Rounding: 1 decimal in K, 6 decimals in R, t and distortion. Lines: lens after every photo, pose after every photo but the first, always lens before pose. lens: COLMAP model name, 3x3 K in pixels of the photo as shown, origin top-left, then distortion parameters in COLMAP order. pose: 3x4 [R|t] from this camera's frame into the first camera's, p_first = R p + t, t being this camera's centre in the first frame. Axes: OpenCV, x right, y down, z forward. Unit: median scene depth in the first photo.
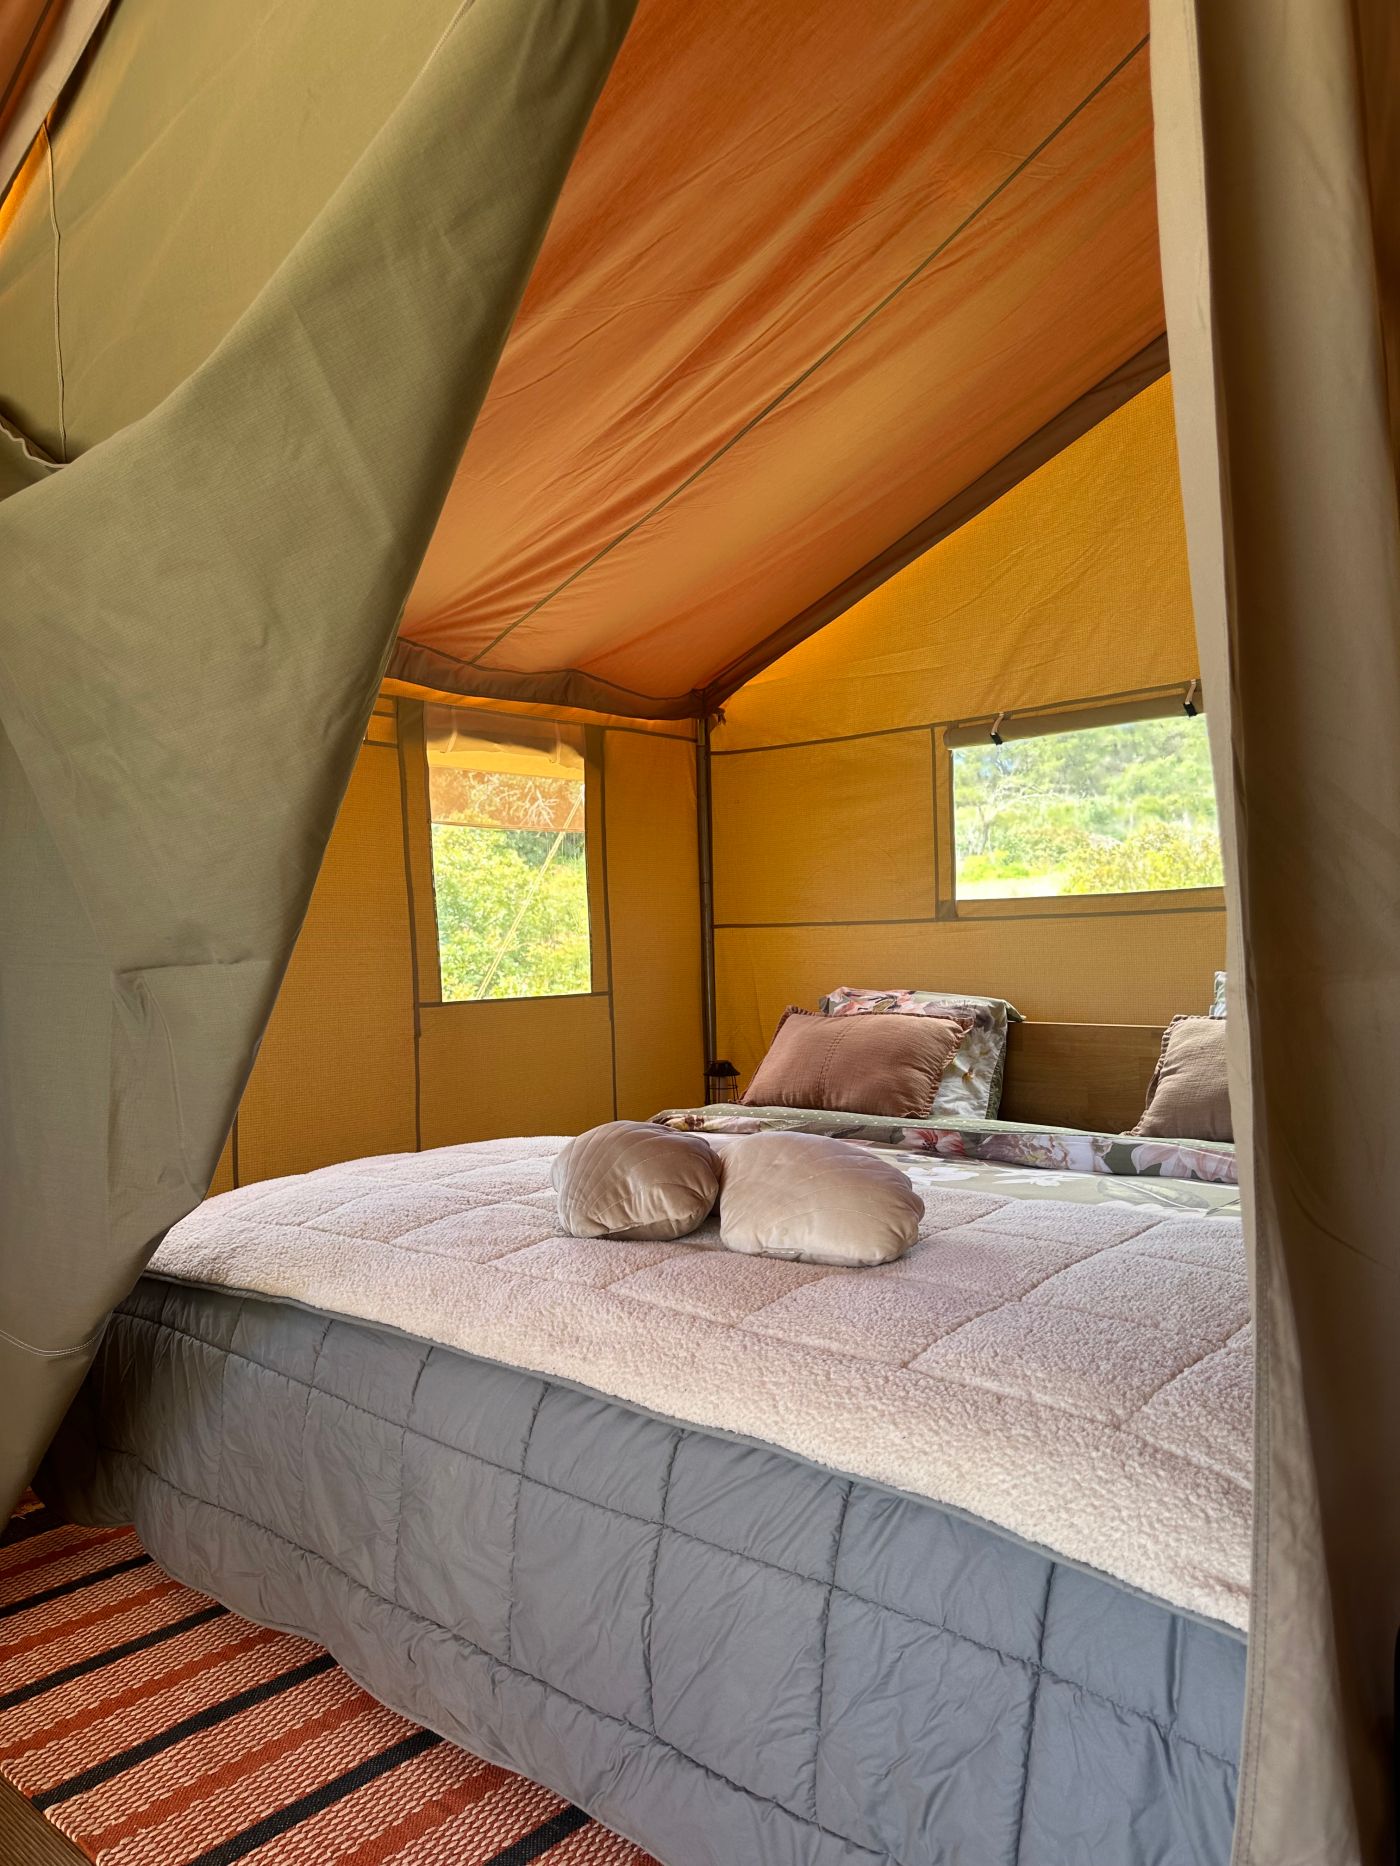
lens RADIAL K [[1308.0, 0, 703.9], [0, 1308.0, 931.8], [0, 0, 1]] dist [0.002186, -0.015452]
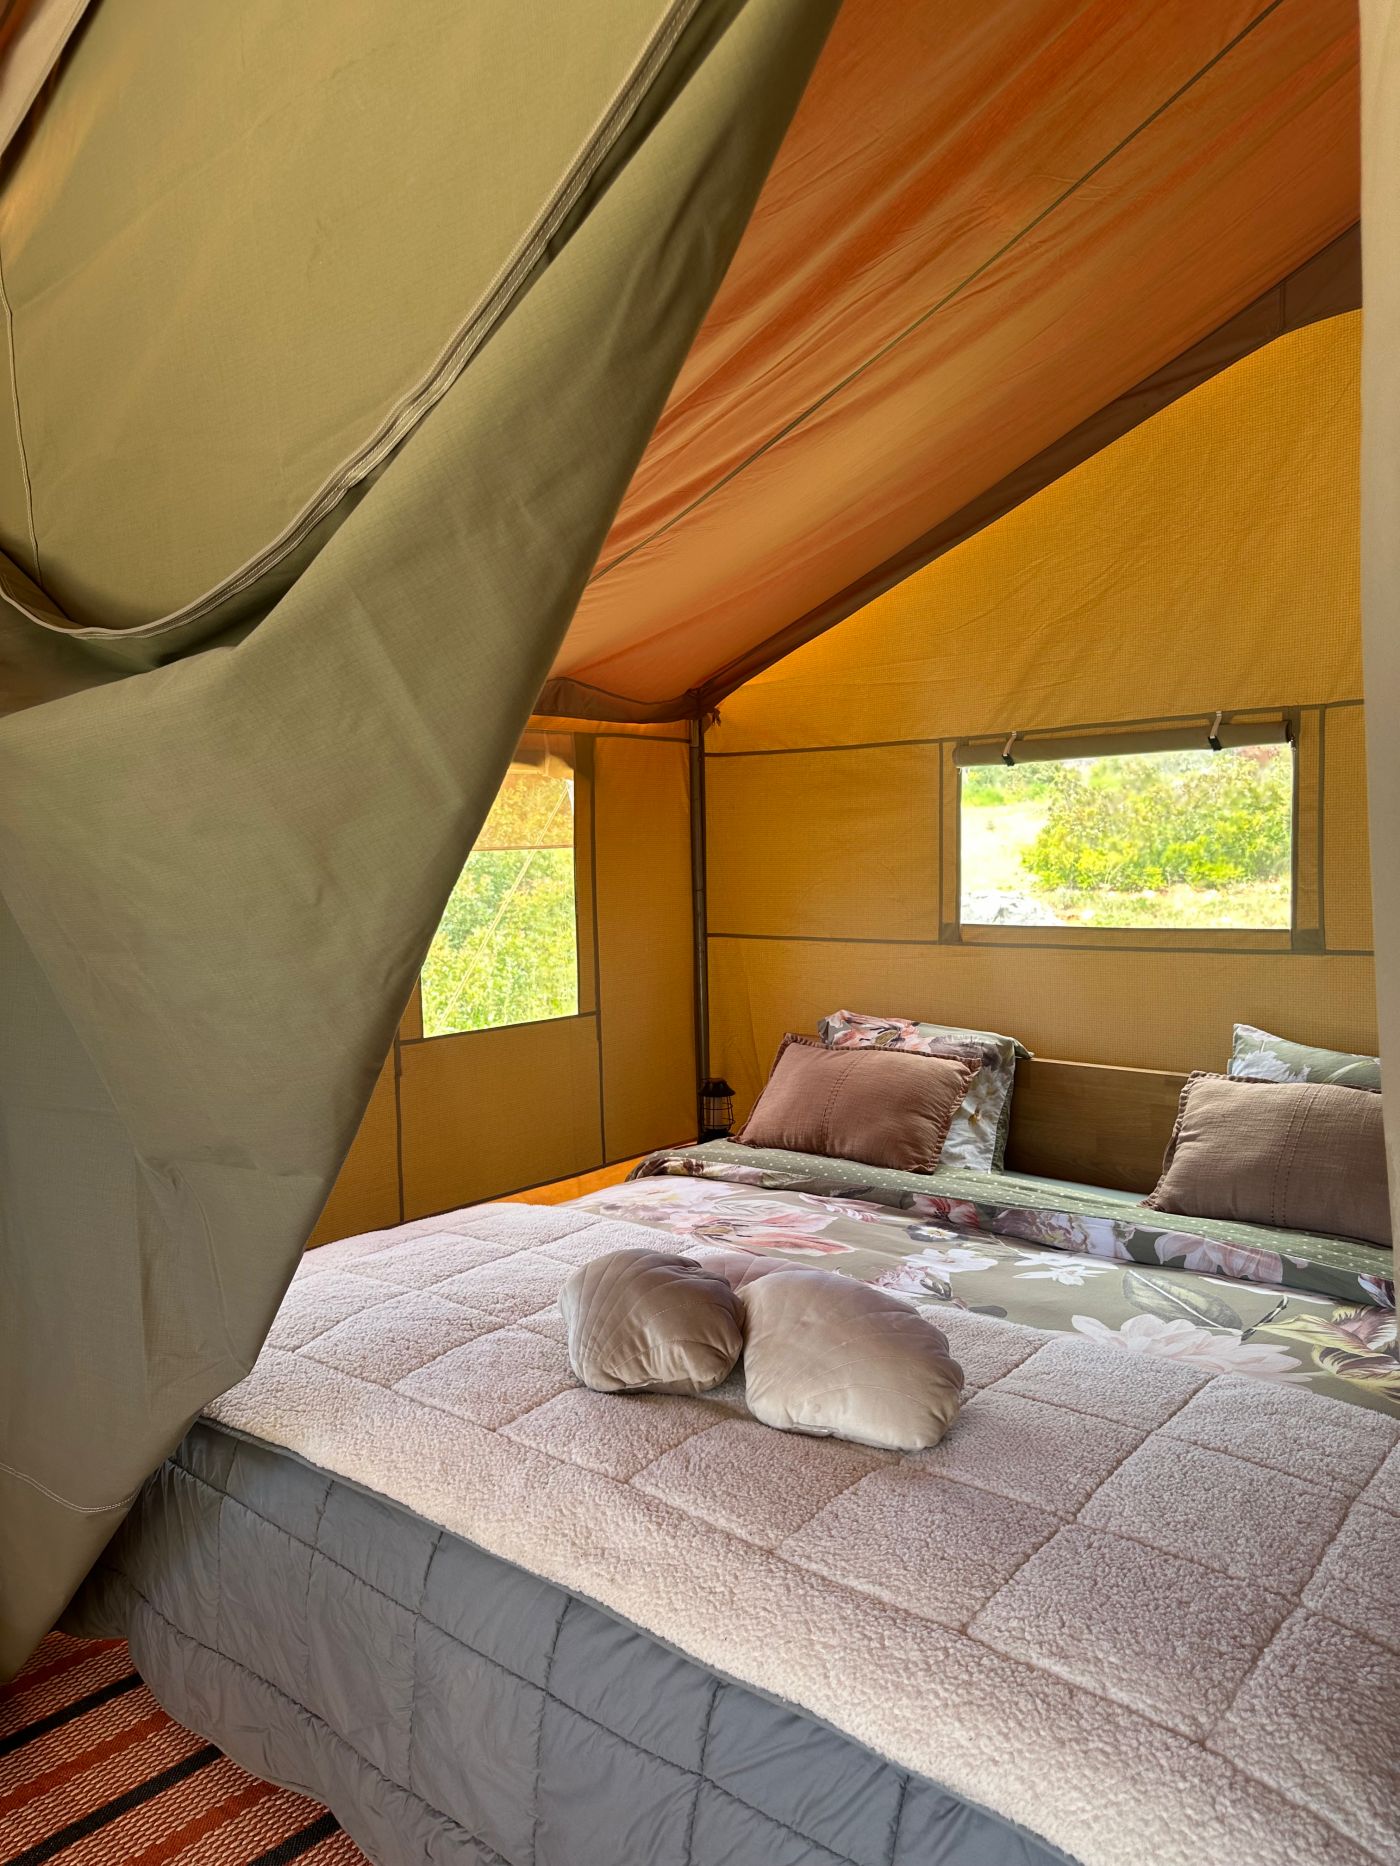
lens RADIAL K [[1308.0, 0, 701.9], [0, 1308.0, 933.2], [0, 0, 1]] dist [0.002186, -0.015452]
pose [[0.999720, 0.002489, 0.023516, -0.035320], [-0.004234, 0.997215, 0.074458, -0.144914], [-0.023265, -0.074537, 0.996947, 0.066922]]
